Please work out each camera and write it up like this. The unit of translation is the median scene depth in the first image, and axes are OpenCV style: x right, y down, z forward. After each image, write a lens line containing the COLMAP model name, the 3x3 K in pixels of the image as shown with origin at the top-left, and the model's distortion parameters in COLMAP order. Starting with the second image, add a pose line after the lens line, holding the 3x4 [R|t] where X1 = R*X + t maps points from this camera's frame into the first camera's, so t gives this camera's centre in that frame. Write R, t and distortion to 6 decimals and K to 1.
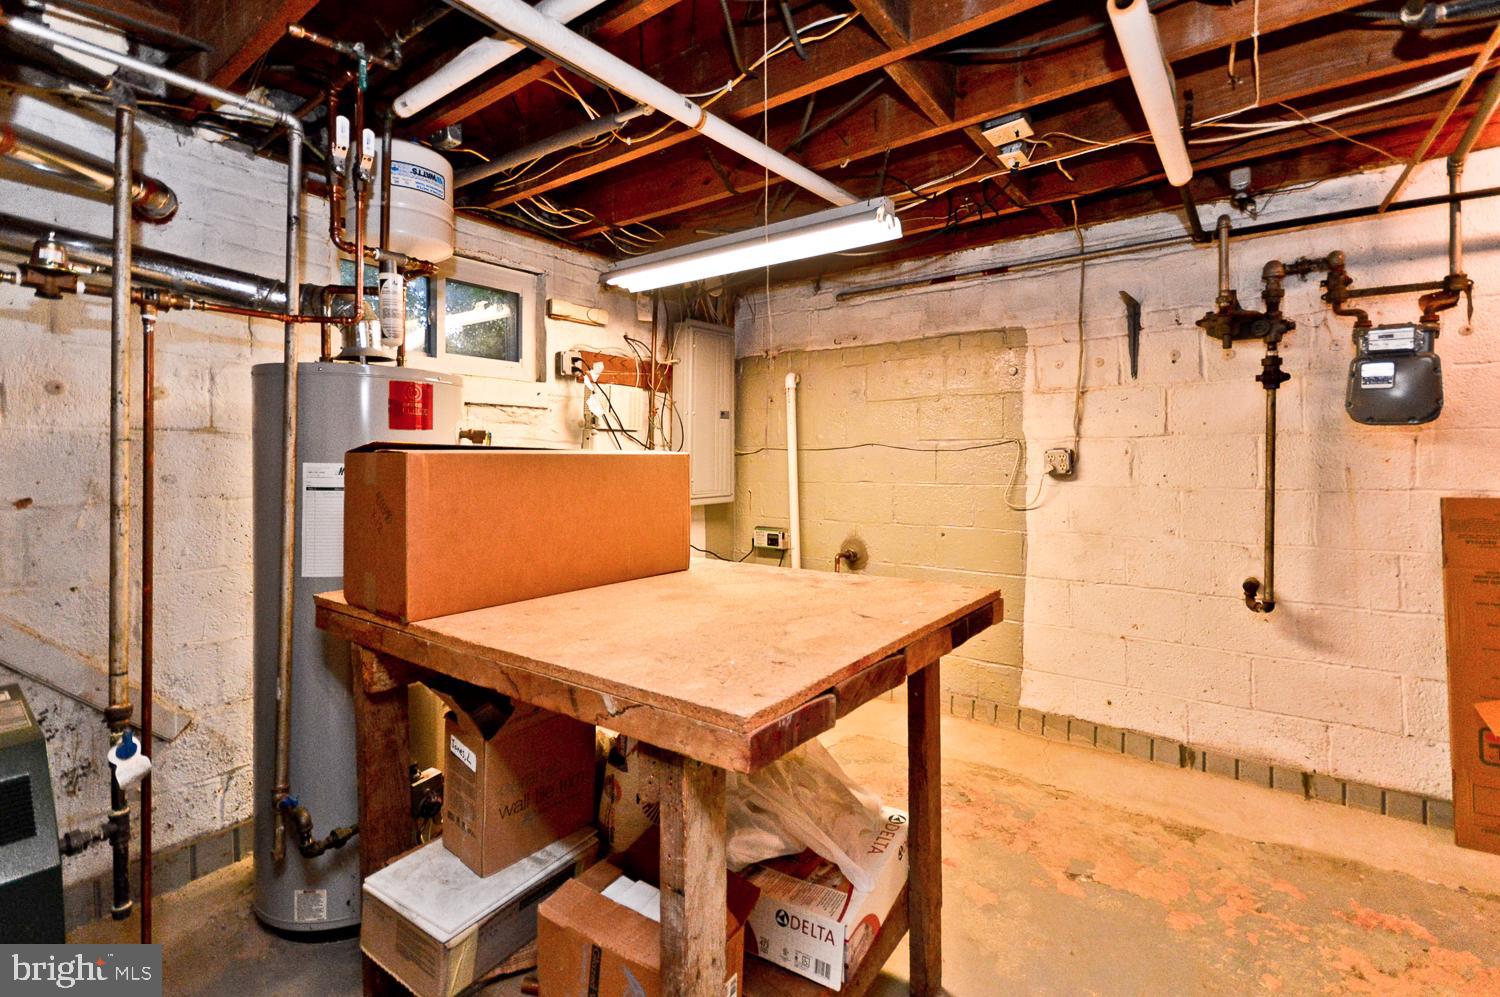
lens RADIAL K [[679.0, 0, 752.2], [0, 679.0, 457.5], [0, 0, 1]] dist [0.000170, -0.000010]
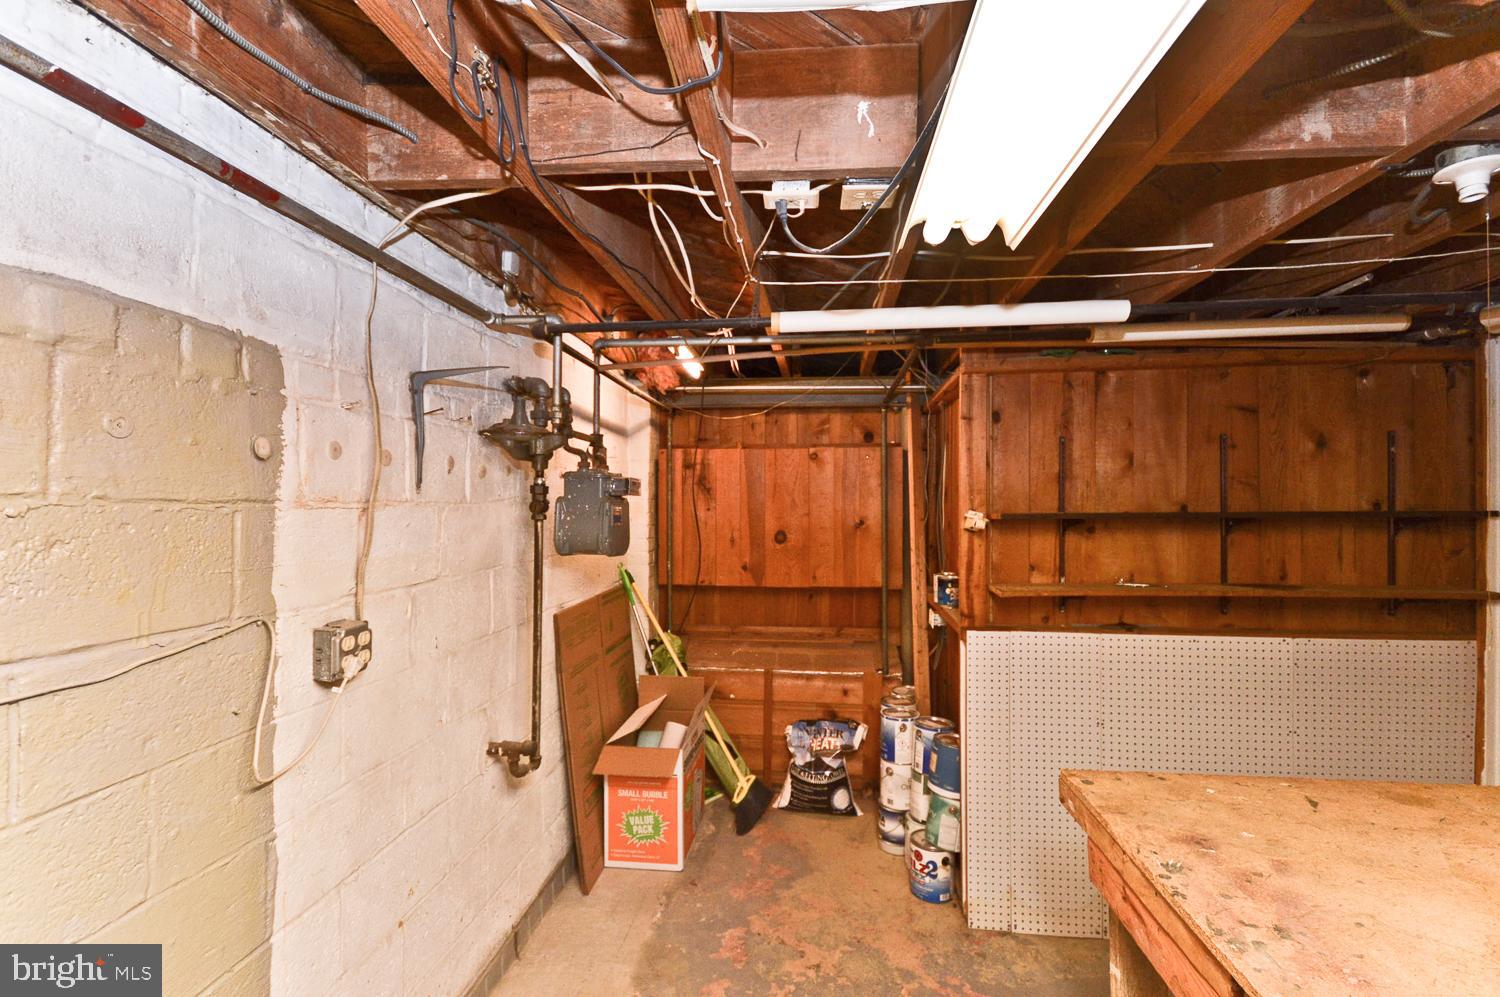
lens RADIAL K [[674.4, 0, 750.0], [0, 674.4, 498.5], [0, 0, 1]] dist [0.000024, -0.000095]
pose [[-0.520222, 0.007176, 0.854001, -0.119063], [-0.000279, 0.999963, -0.008573, -0.099130], [-0.854031, -0.004698, -0.520201, 1.012987]]
